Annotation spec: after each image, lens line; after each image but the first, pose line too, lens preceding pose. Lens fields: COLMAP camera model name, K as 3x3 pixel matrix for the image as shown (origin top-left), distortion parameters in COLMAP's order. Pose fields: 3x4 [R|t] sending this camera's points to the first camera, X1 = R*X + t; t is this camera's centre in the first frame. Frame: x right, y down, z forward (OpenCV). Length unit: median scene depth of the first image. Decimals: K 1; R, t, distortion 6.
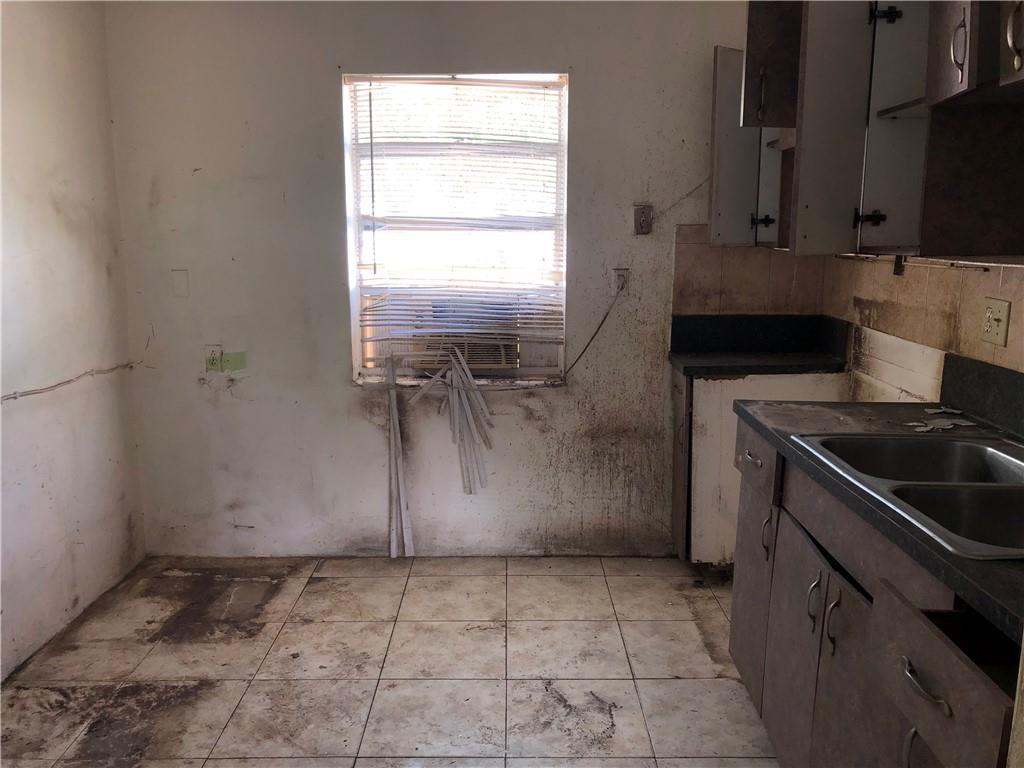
lens RADIAL K [[858.4, 0, 506.3], [0, 858.4, 384.1], [0, 0, 1]] dist [0.057161, -0.037894]
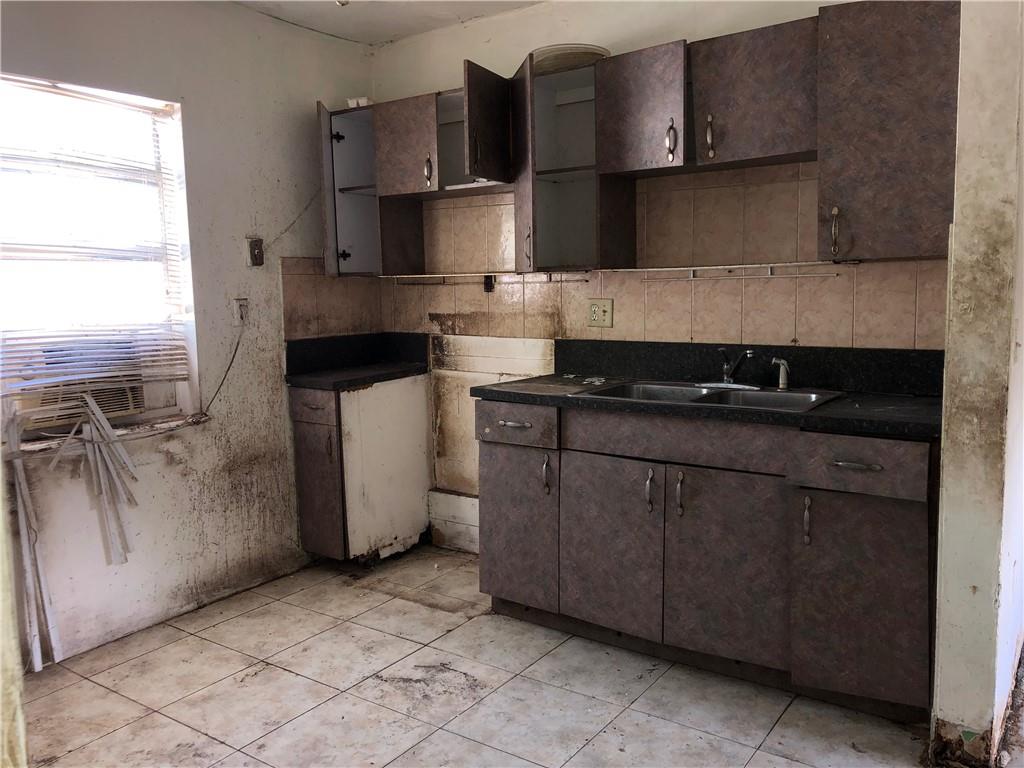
lens RADIAL K [[858.4, 0, 502.0], [0, 858.4, 383.0], [0, 0, 1]] dist [0.057161, -0.037894]
pose [[0.574001, -0.109032, 0.811563, -0.536045], [0.165926, 0.986022, 0.015114, -0.000159], [-0.801868, 0.125984, 0.584069, 0.167286]]
